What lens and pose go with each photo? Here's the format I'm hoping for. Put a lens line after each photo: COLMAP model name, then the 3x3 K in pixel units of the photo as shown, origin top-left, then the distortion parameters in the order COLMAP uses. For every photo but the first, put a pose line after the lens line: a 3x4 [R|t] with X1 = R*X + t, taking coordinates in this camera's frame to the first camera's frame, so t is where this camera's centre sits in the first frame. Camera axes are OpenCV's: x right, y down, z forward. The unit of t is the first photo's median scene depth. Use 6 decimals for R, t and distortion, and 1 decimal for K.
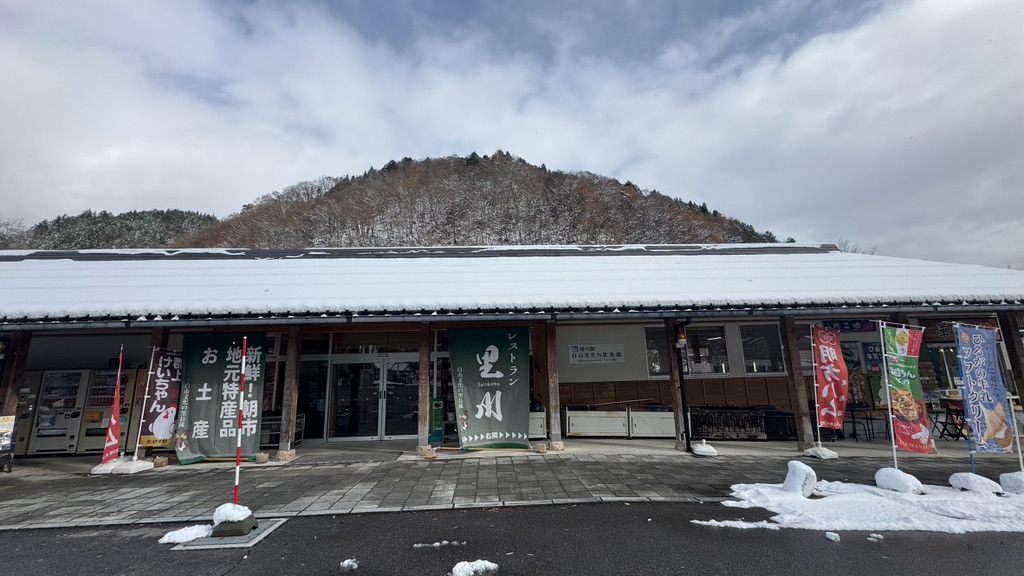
lens RADIAL K [[405.2, 0, 512.0], [0, 405.2, 288.0], [0, 0, 1]] dist [-0.006010, 0.000453]
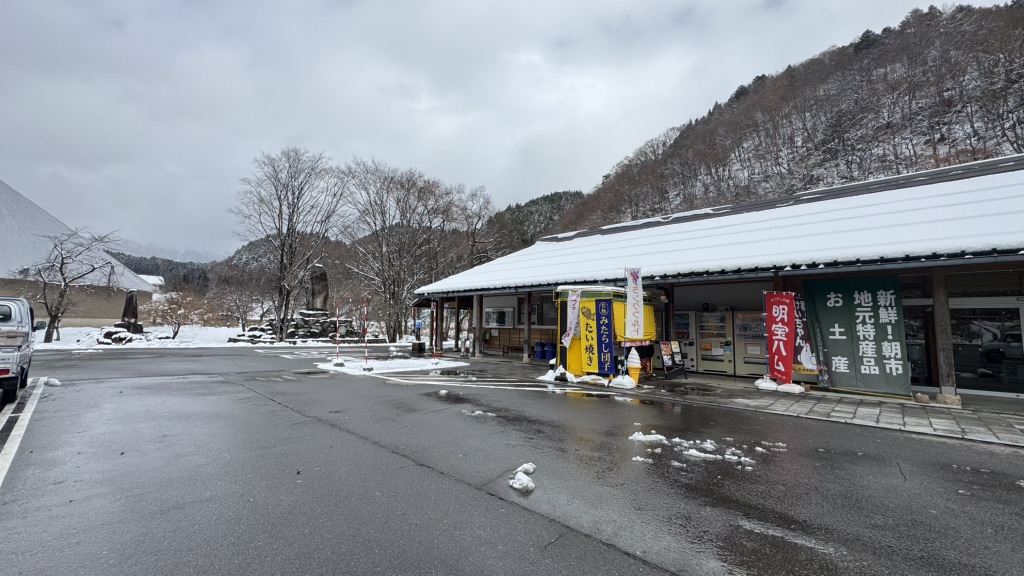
lens RADIAL K [[405.2, 0, 512.0], [0, 405.2, 288.0], [0, 0, 1]] dist [-0.006010, 0.000453]
pose [[0.684886, -0.027394, -0.728135, -0.549194], [0.114385, 0.990945, 0.070310, -0.039796], [0.719616, -0.131442, 0.681818, -0.372240]]
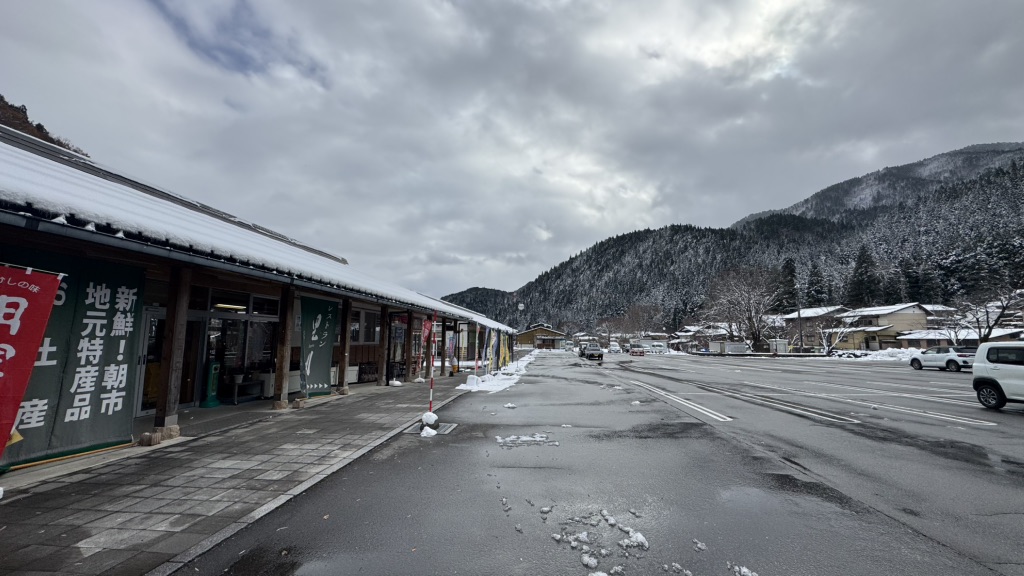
lens RADIAL K [[418.6, 0, 512.0], [0, 418.6, 288.0], [0, 0, 1]] dist [0.063224, 0.000082]
pose [[0.156755, 0.150502, 0.976103, -1.276728], [-0.206775, 0.971419, -0.116573, 0.099410], [-0.965750, -0.183560, 0.183394, 0.235326]]
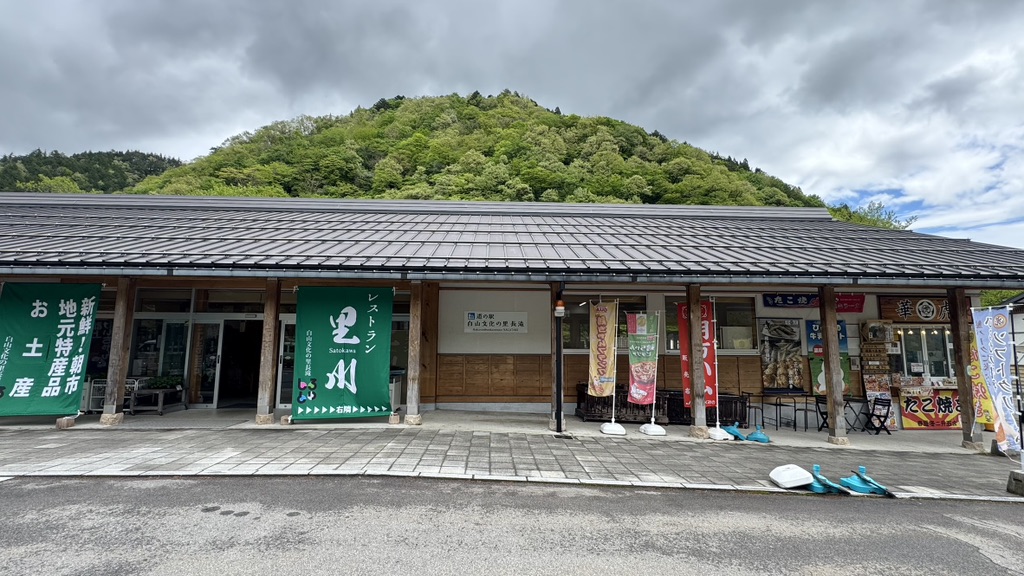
lens RADIAL K [[463.0, 0, 512.0], [0, 463.0, 288.0], [0, 0, 1]] dist [-0.011279, 0.000013]
pose [[0.999375, 0.031417, -0.016221, 0.321829], [-0.030074, 0.996555, 0.077283, 0.011400], [0.018593, -0.076747, 0.996877, 0.003834]]
